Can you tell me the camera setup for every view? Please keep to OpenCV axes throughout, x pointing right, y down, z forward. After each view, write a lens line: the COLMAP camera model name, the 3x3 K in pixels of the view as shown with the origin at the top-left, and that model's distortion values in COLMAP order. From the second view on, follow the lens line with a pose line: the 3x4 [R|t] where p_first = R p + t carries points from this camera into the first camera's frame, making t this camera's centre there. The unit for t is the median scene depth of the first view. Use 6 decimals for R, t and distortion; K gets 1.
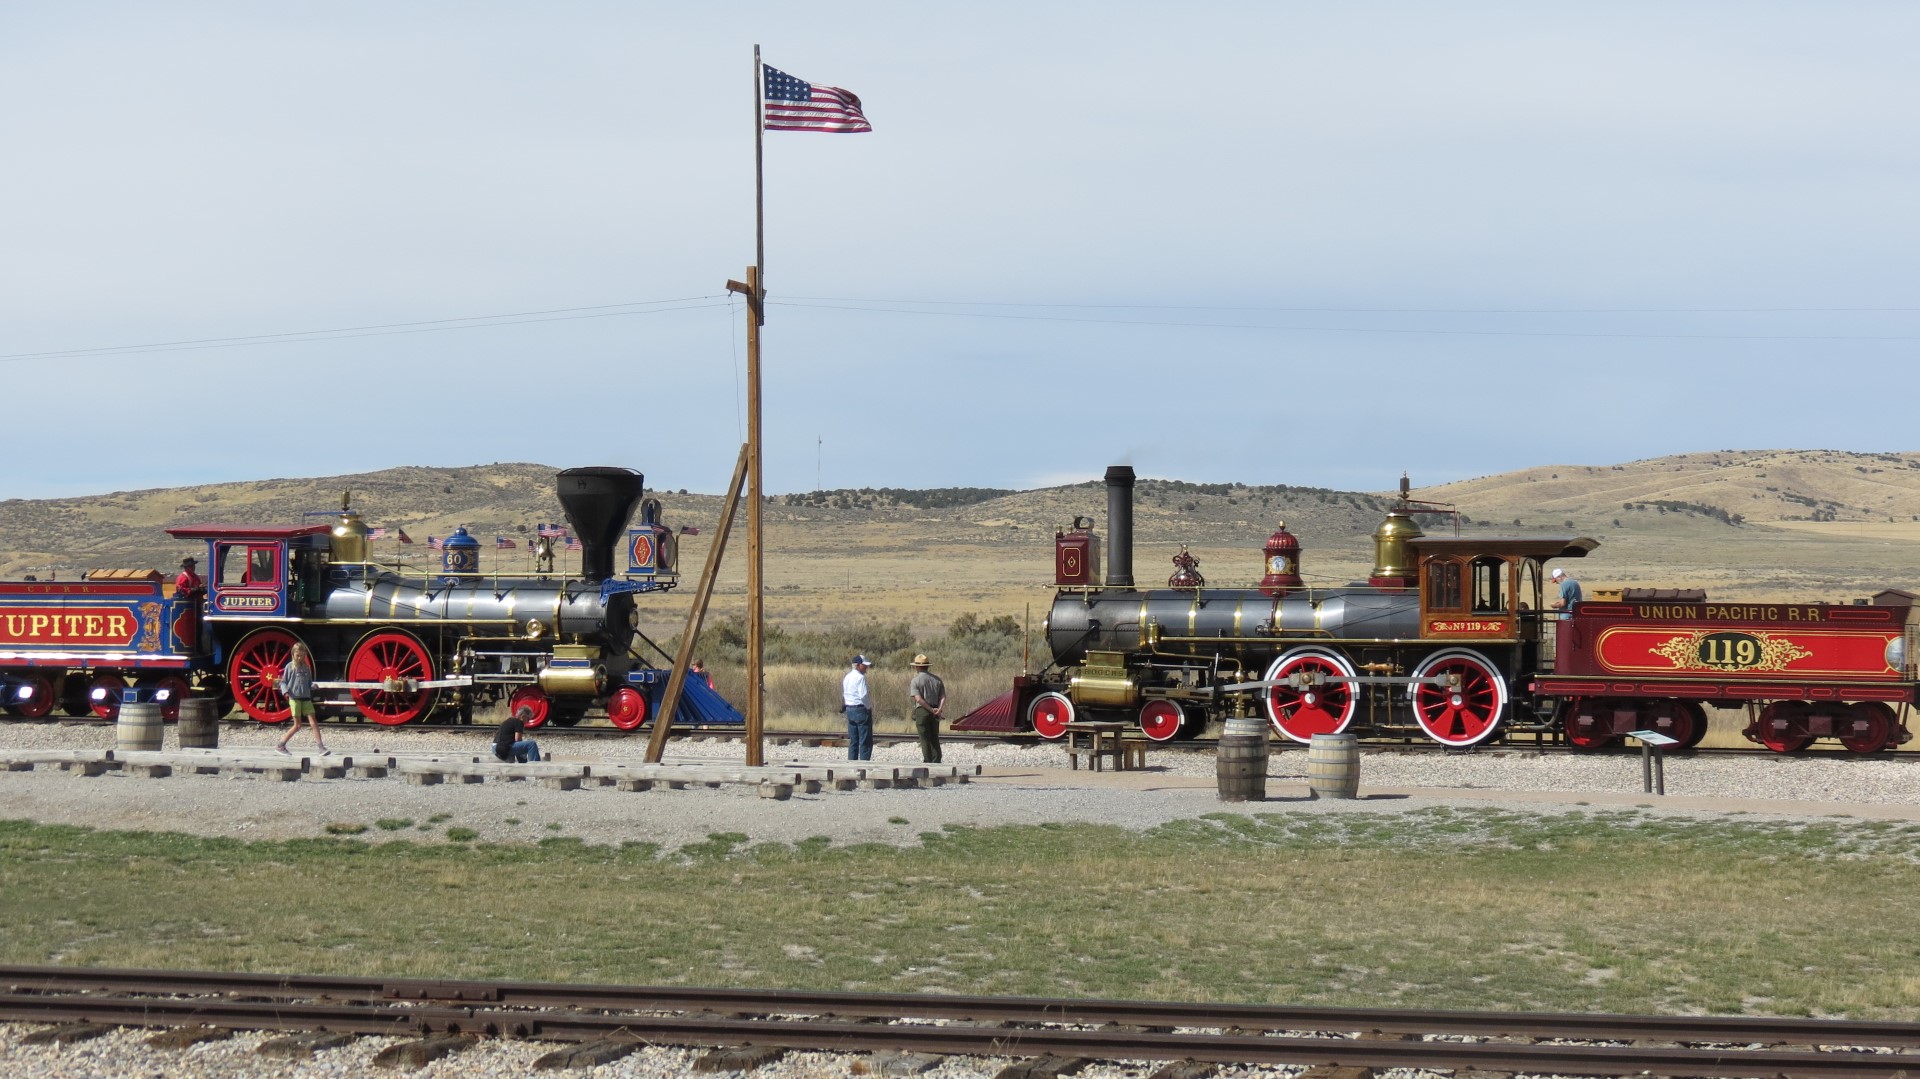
lens RADIAL K [[4143.6, 0, 961.4], [0, 4143.6, 535.7], [0, 0, 1]] dist [0.019212, 0.000000]
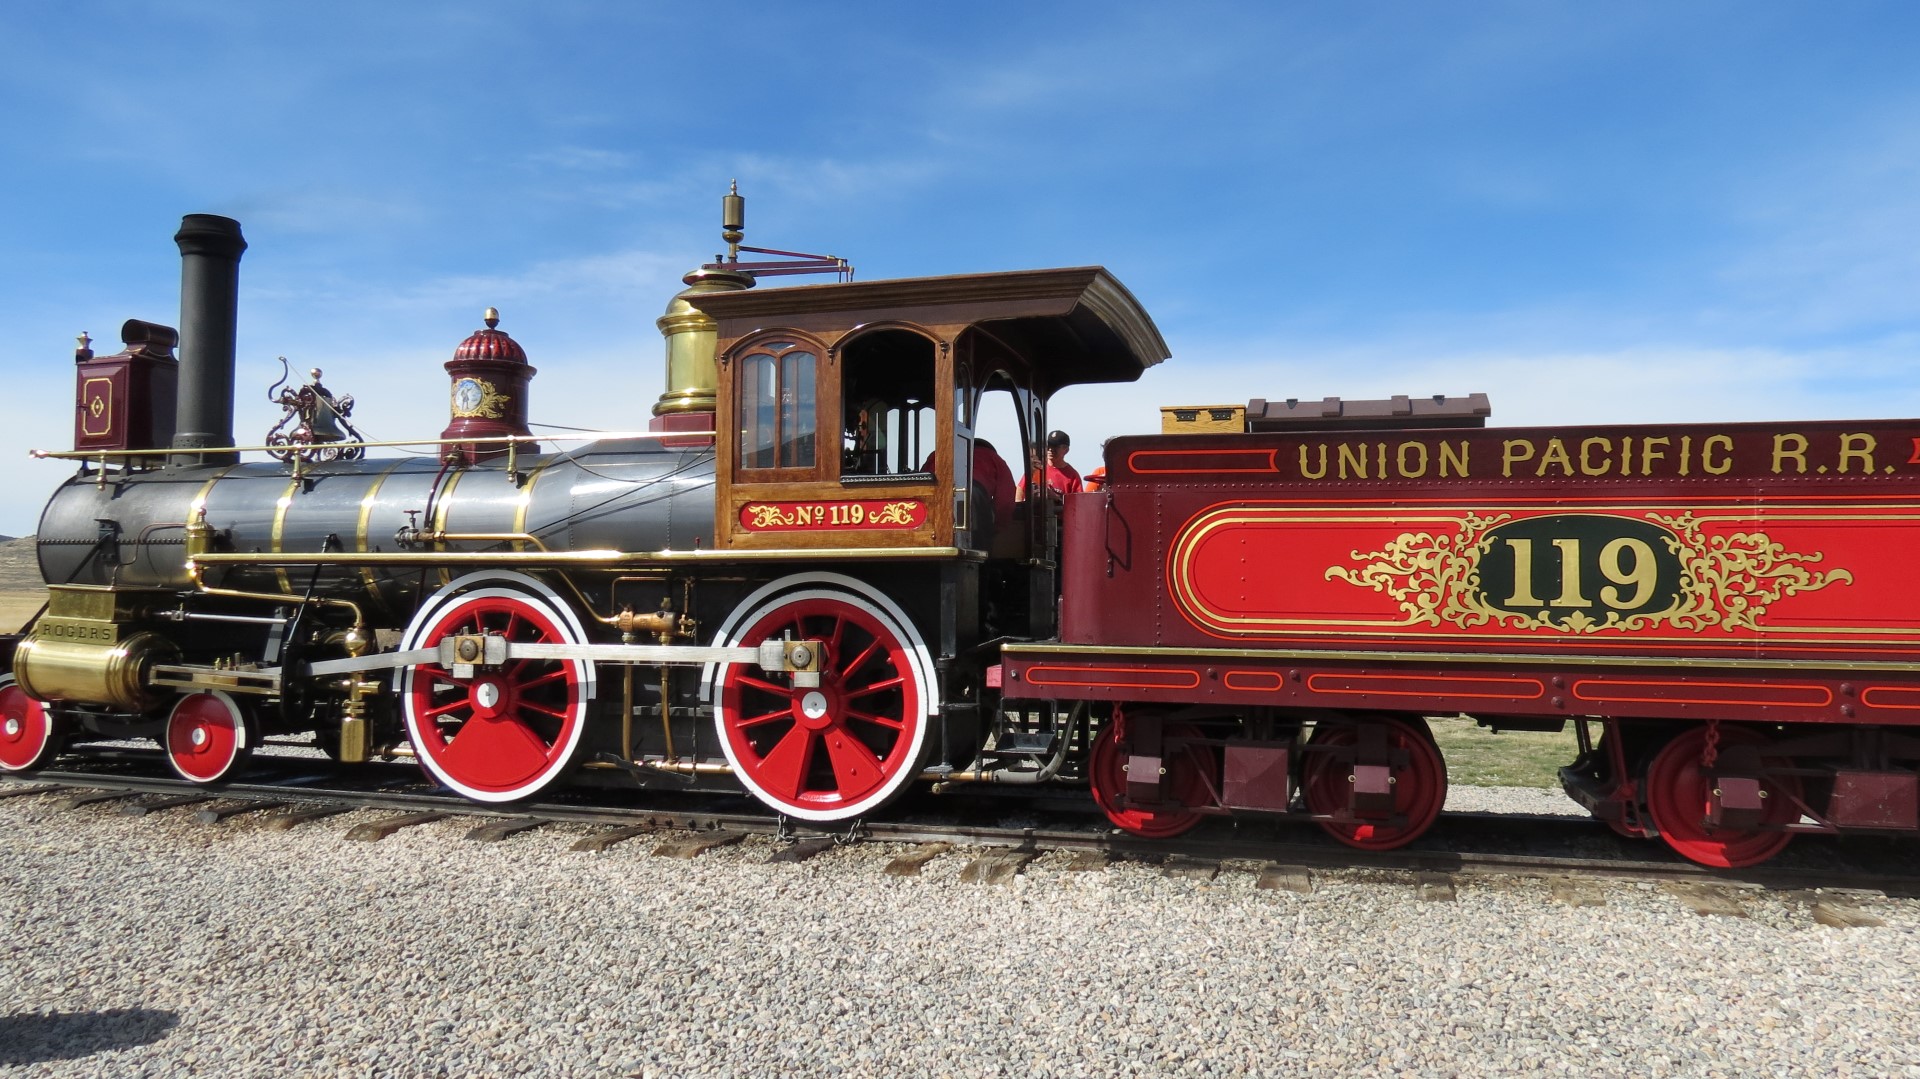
lens RADIAL K [[1411.2, 0, 968.6], [0, 1411.2, 540.5], [0, 0, 1]] dist [-0.053285, 0.004633]
pose [[0.999176, 0.001961, 0.040537, 0.125191], [-0.000963, 0.999696, -0.024641, 0.026609], [-0.040573, 0.024581, 0.998874, 0.842648]]
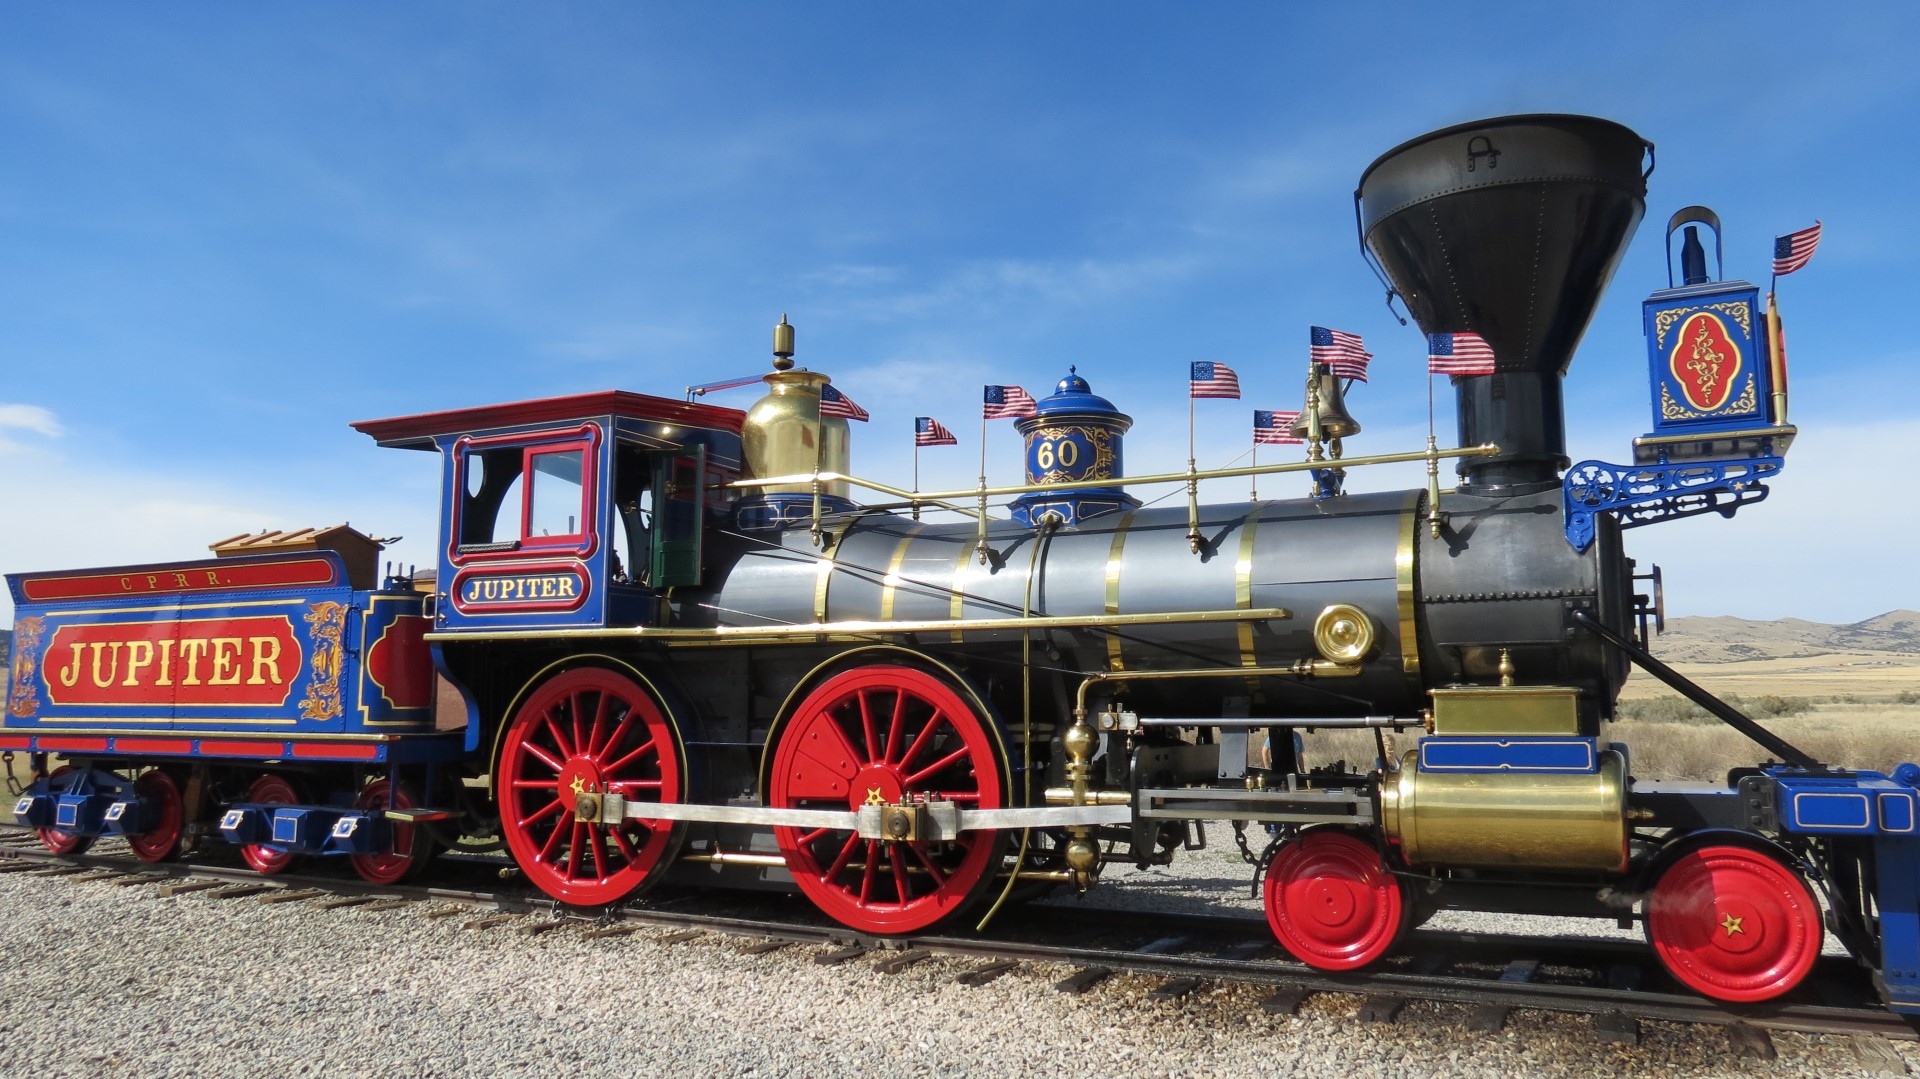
lens RADIAL K [[1411.2, 0, 952.6], [0, 1411.2, 528.3], [0, 0, 1]] dist [-0.053285, 0.004633]
pose [[0.987884, -0.029438, -0.152378, -0.134117], [0.013506, 0.994427, -0.104558, 0.029070], [0.154607, 0.101233, 0.982776, 1.044597]]
